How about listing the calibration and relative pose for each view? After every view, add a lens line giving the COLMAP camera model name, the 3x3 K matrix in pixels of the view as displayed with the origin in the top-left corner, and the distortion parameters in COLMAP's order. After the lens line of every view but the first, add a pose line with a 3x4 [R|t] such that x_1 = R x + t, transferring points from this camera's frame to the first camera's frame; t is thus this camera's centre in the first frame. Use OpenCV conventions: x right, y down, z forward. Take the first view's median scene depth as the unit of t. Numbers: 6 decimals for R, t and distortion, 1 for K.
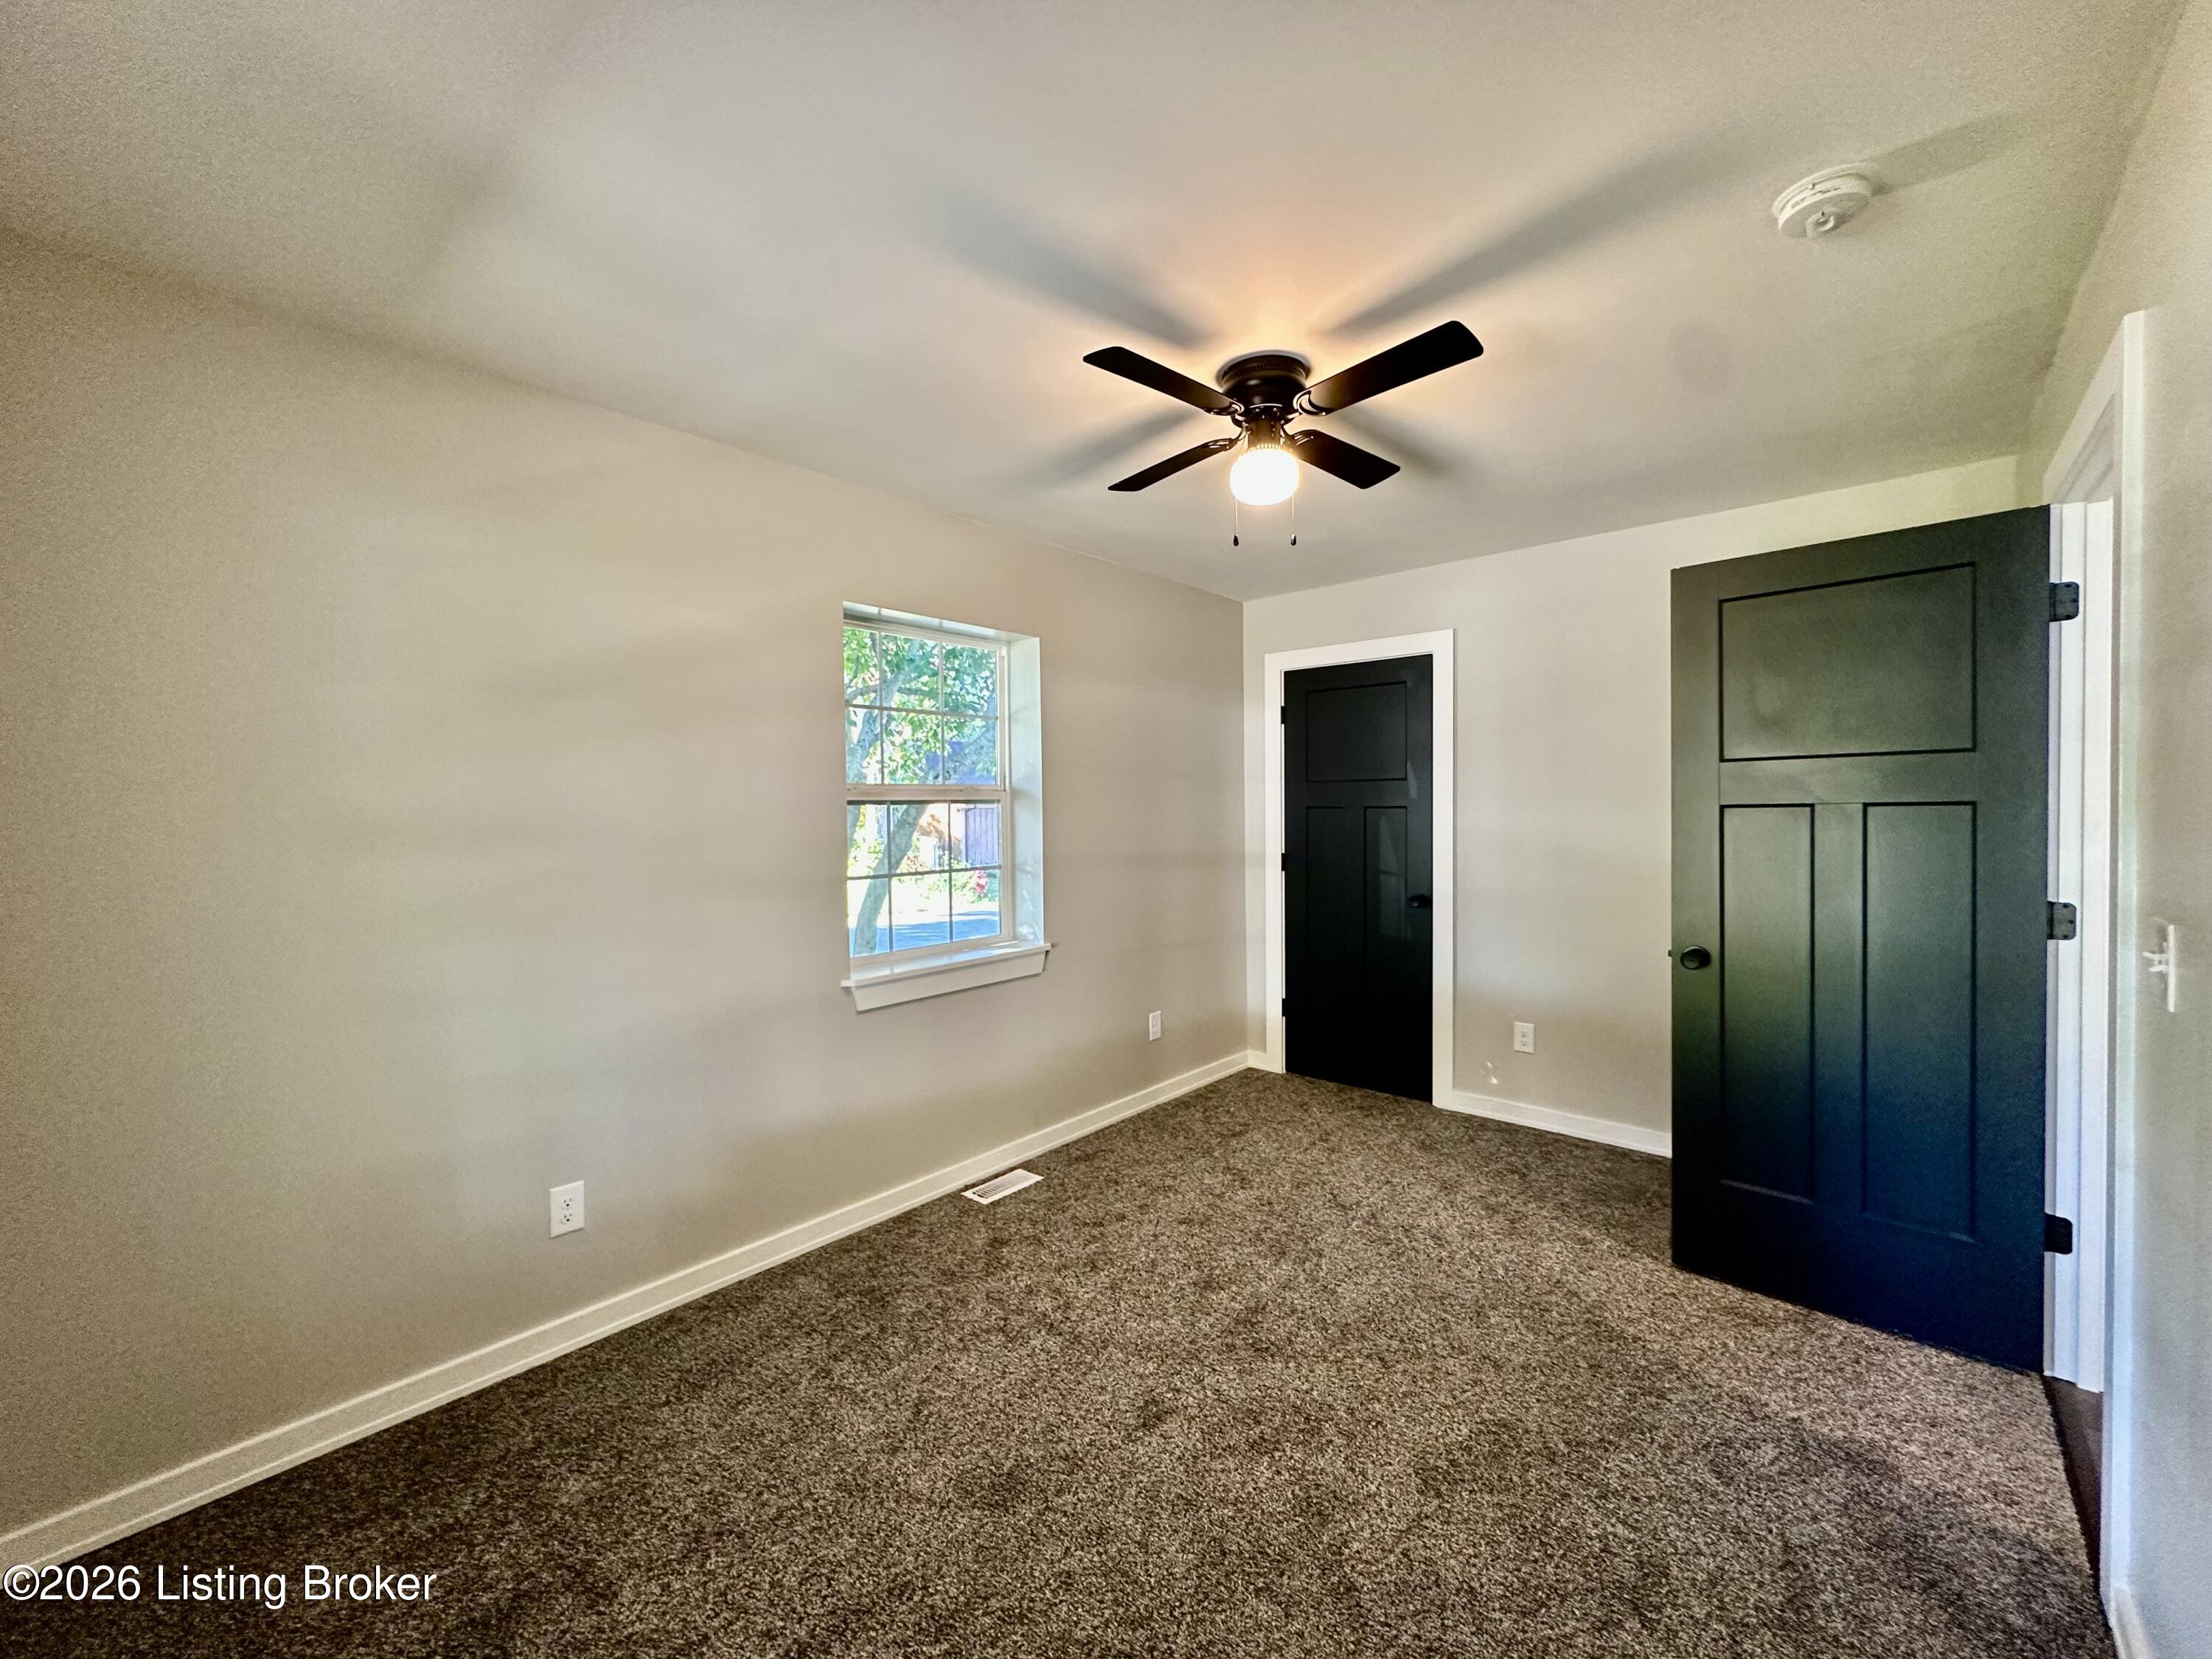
lens RADIAL K [[876.3, 0, 1106.0], [0, 876.3, 829.5], [0, 0, 1]] dist [-0.000577, -0.000052]
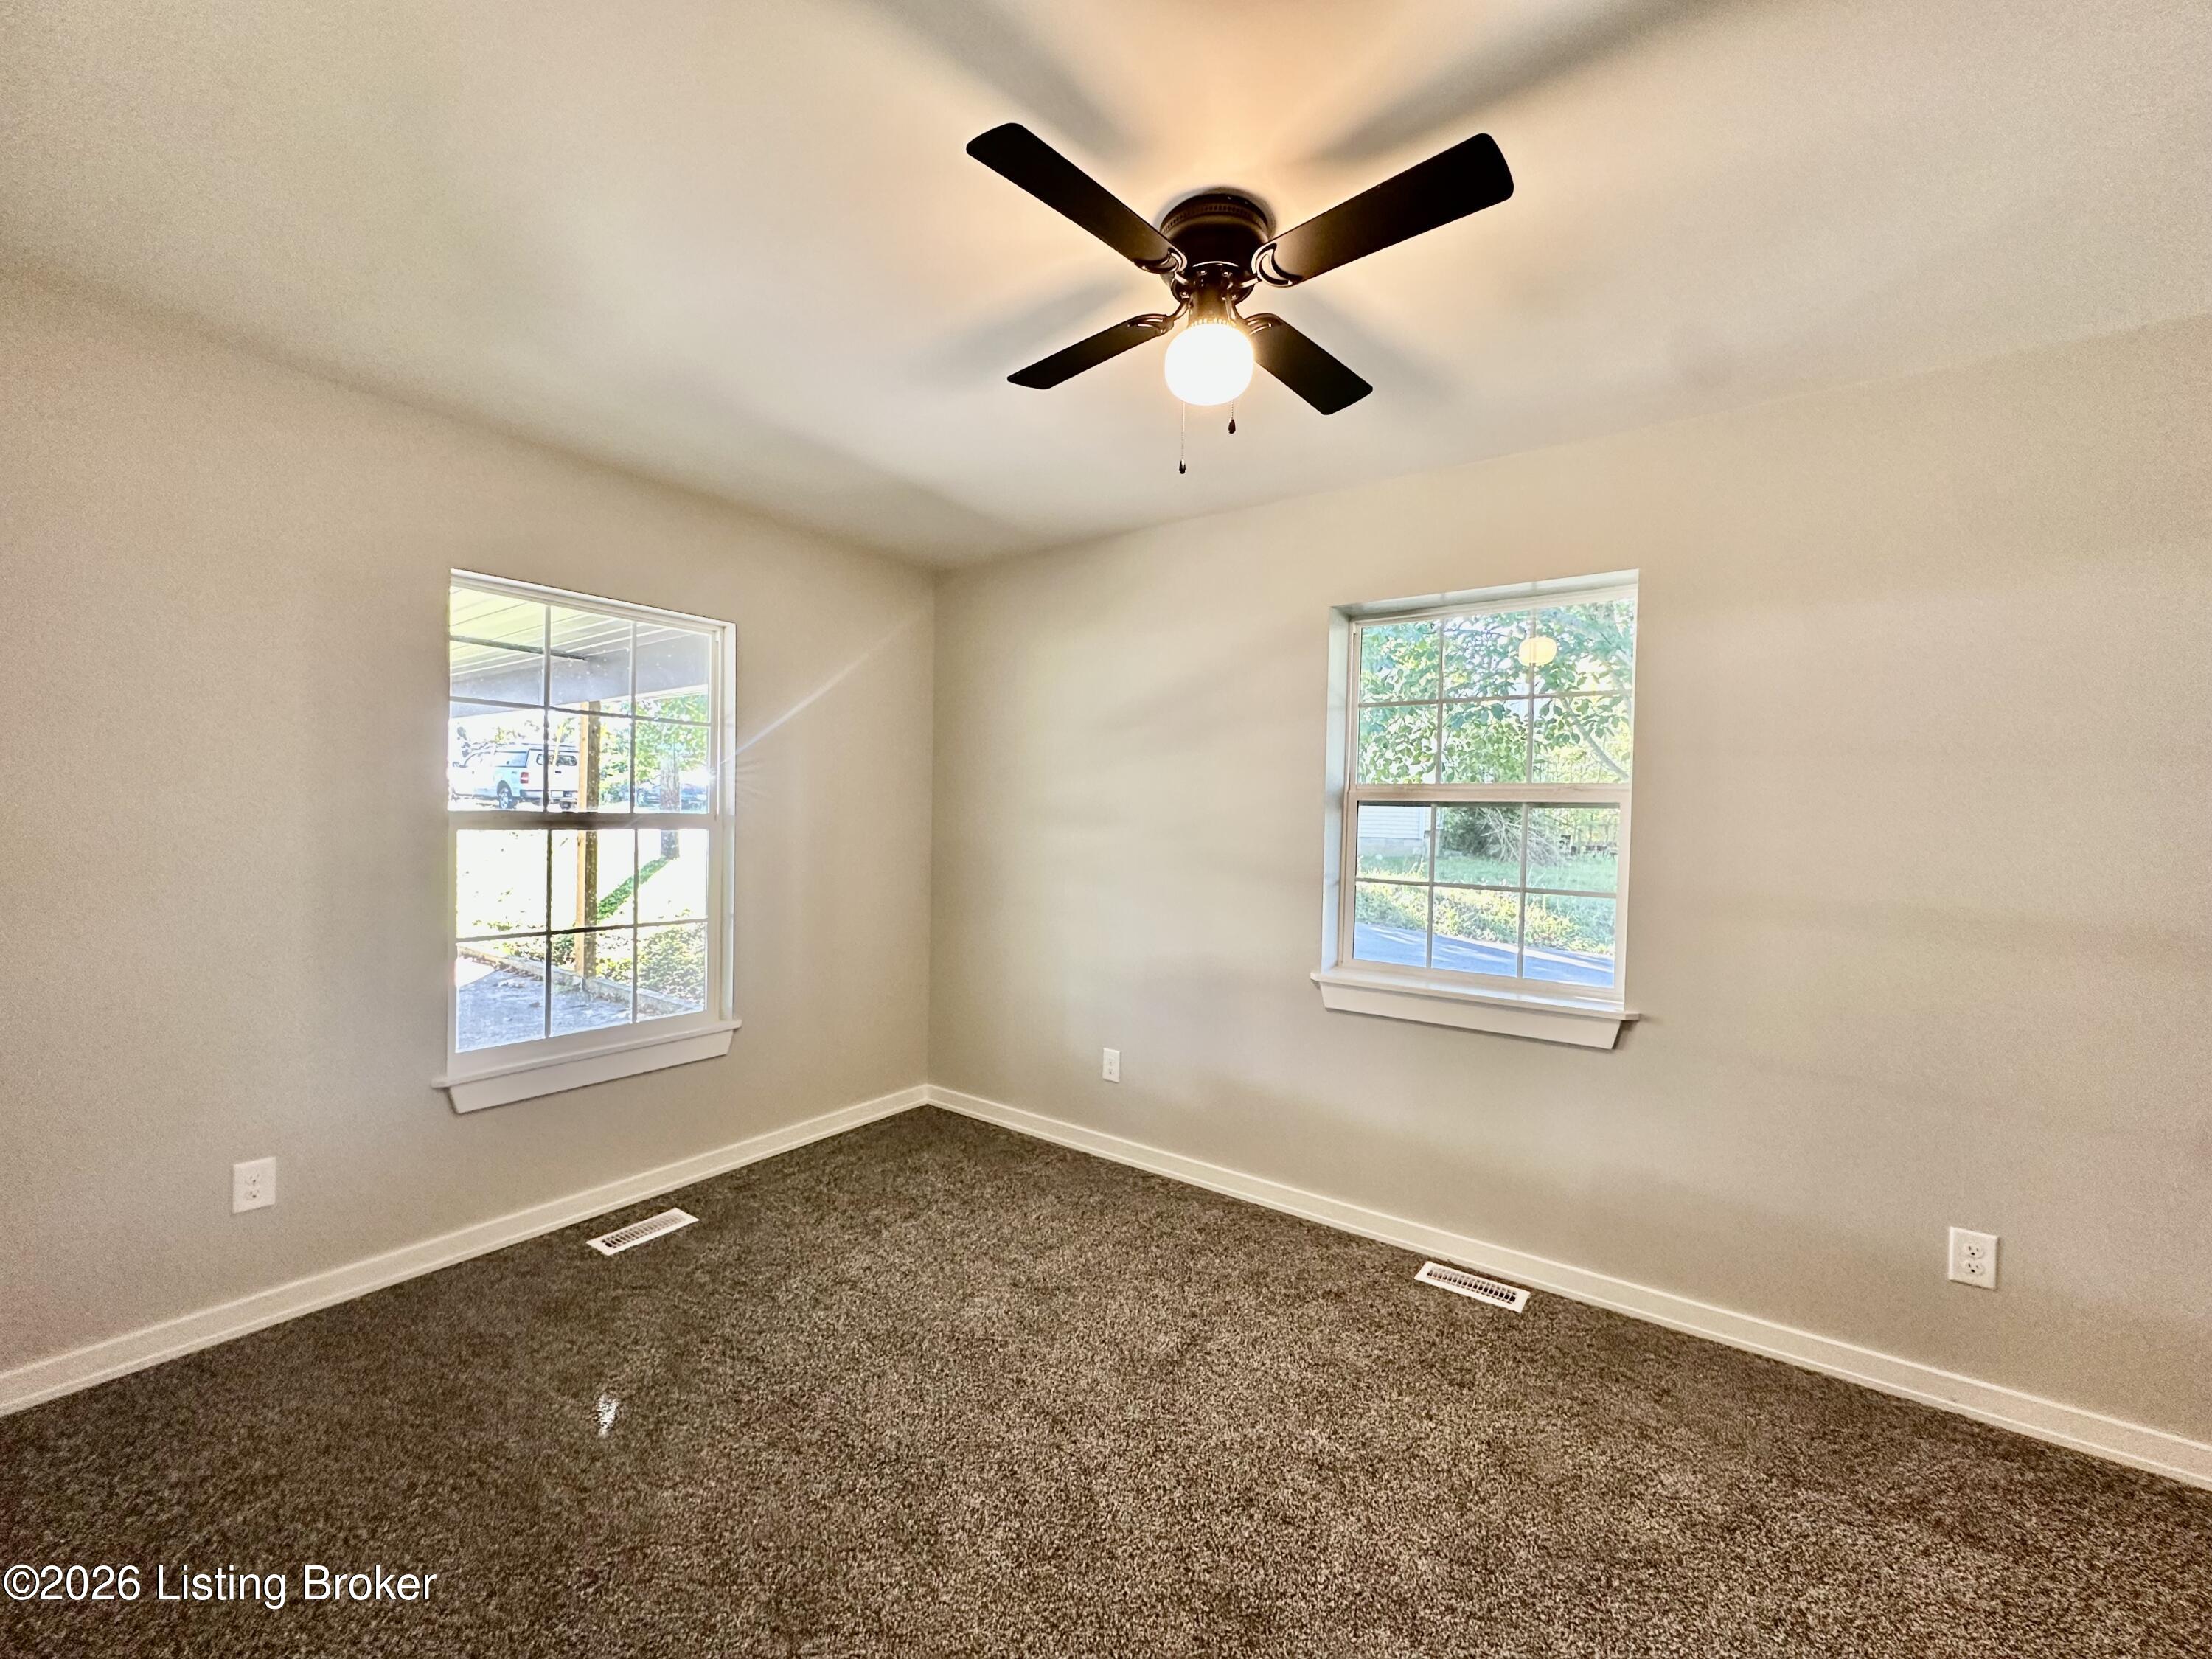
lens RADIAL K [[876.3, 0, 1106.0], [0, 876.3, 829.5], [0, 0, 1]] dist [-0.000577, -0.000052]
pose [[0.111121, 0.027120, -0.993437, 0.670419], [-0.051198, 0.998456, 0.021530, -0.007496], [0.992487, 0.048469, 0.112338, 0.601843]]
